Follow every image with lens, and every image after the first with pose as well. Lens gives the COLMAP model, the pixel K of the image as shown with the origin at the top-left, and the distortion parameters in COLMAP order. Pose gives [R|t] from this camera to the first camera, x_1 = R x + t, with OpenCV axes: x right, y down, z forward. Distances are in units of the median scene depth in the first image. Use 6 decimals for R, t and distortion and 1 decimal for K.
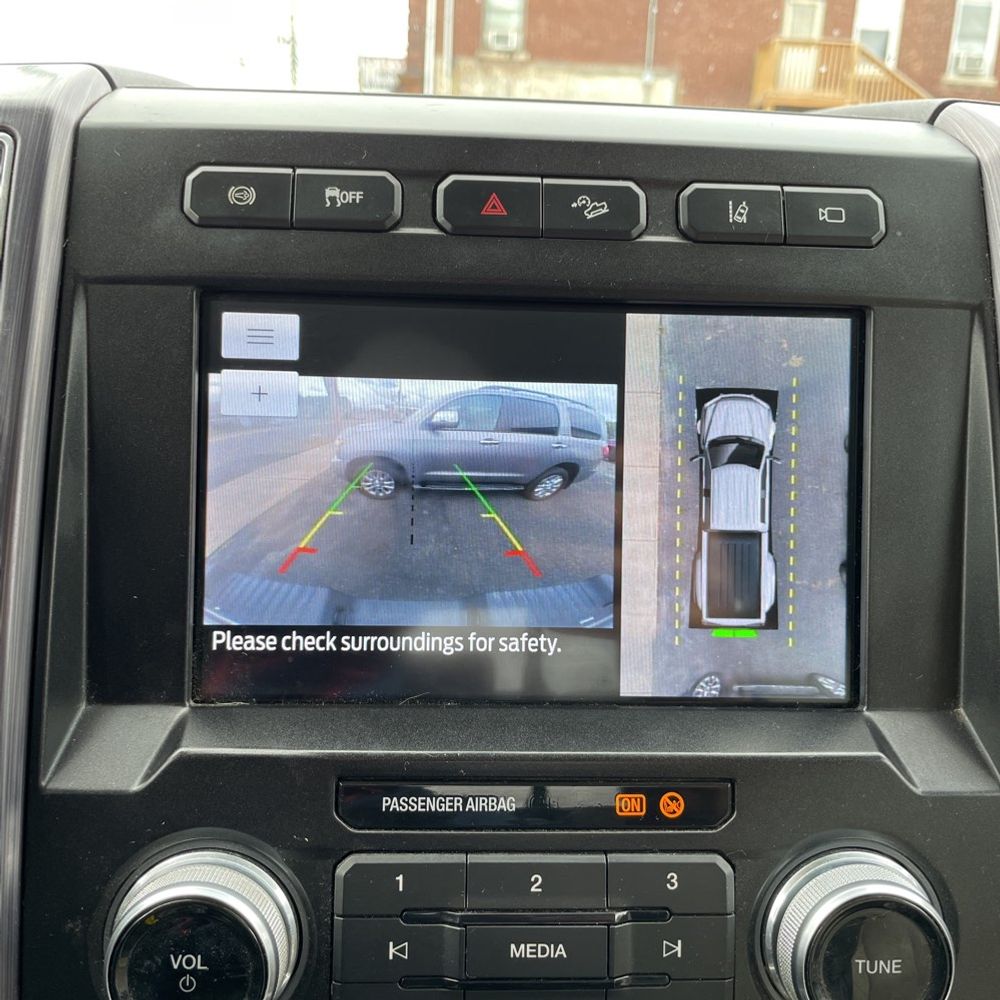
lens RADIAL K [[1001.6, 0, 501.8], [0, 1001.6, 501.6], [0, 0, 1]] dist [0.050349, -0.015528]
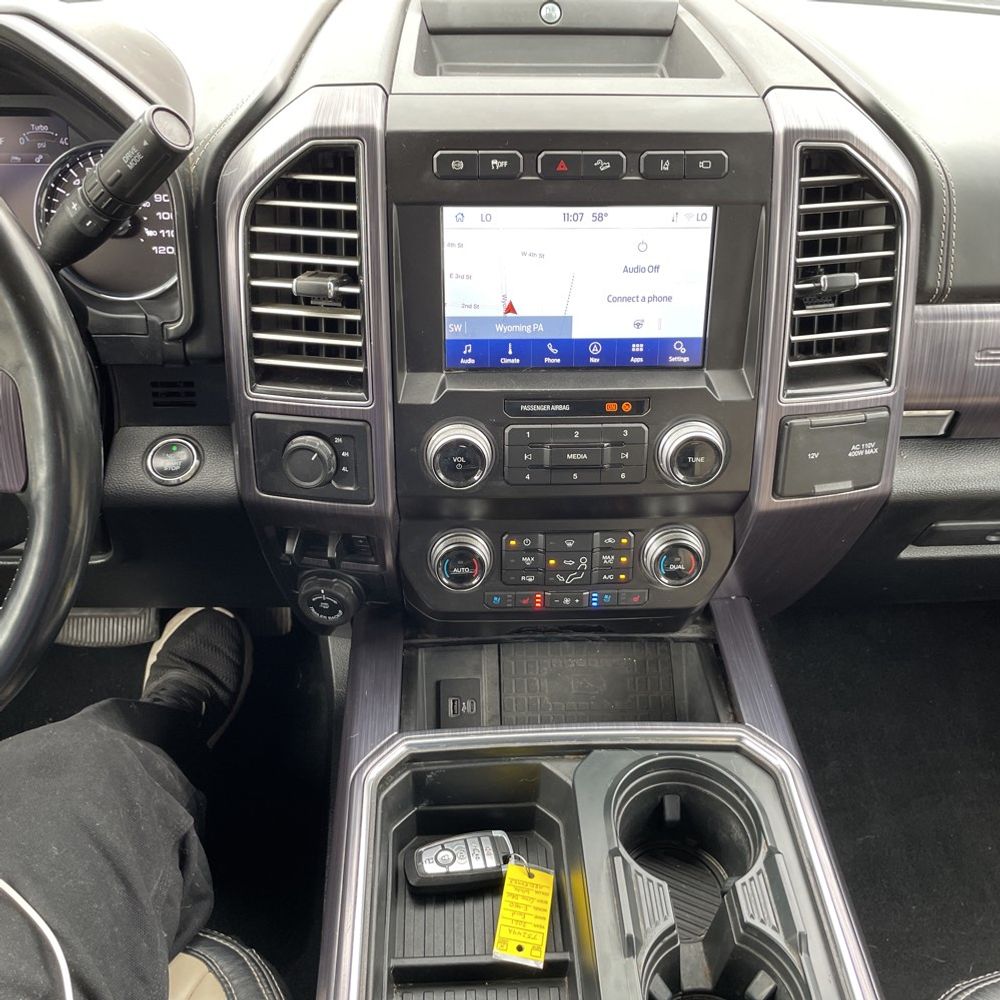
lens RADIAL K [[1004.0, 0, 500.0], [0, 1004.0, 500.0], [0, 0, 1]] dist [0.042594, -0.015756]
pose [[0.999812, -0.009603, -0.016822, -0.125447], [0.015209, 0.927014, 0.374718, -0.470665], [0.011996, -0.374904, 0.926986, -1.557386]]
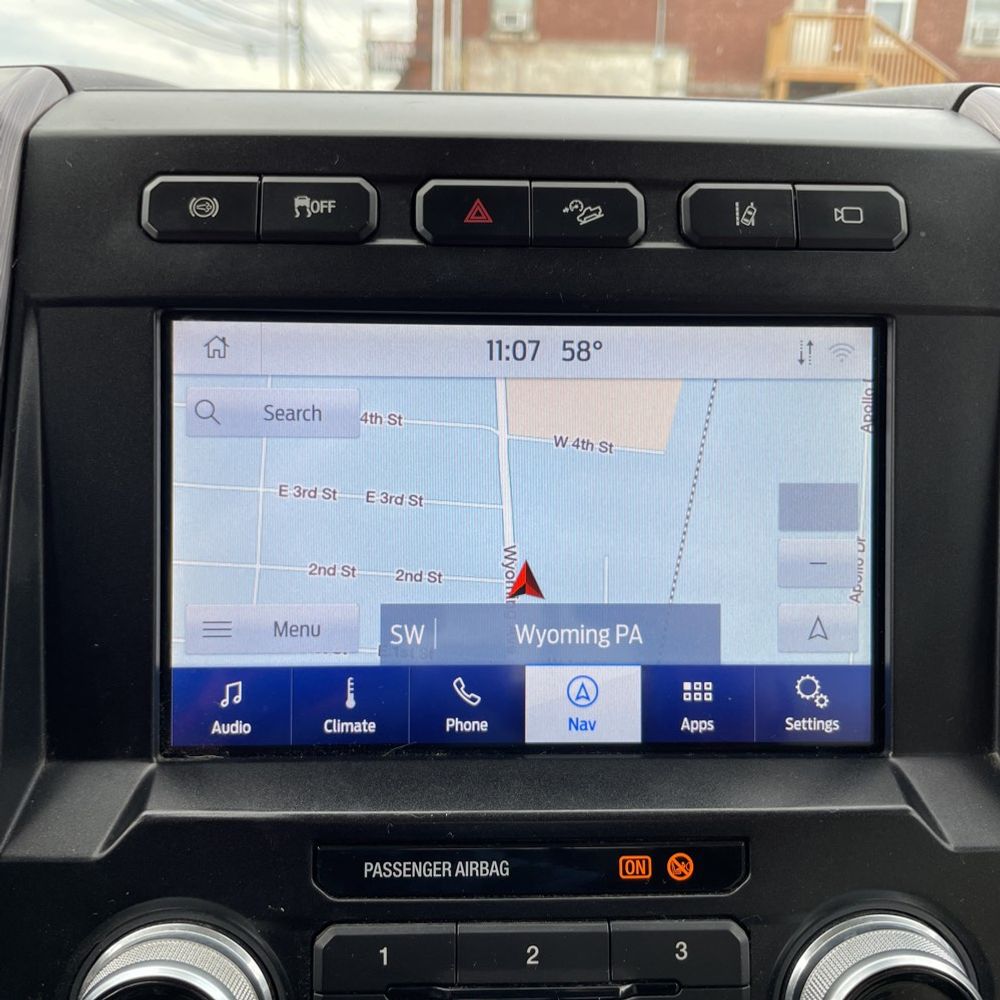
lens RADIAL K [[1004.0, 0, 500.0], [0, 1004.0, 500.0], [0, 0, 1]] dist [0.042594, -0.015756]
pose [[0.999738, -0.014540, -0.017672, 0.025239], [0.014789, 0.999792, 0.014036, -0.045971], [0.017465, -0.014294, 0.999745, 0.080355]]
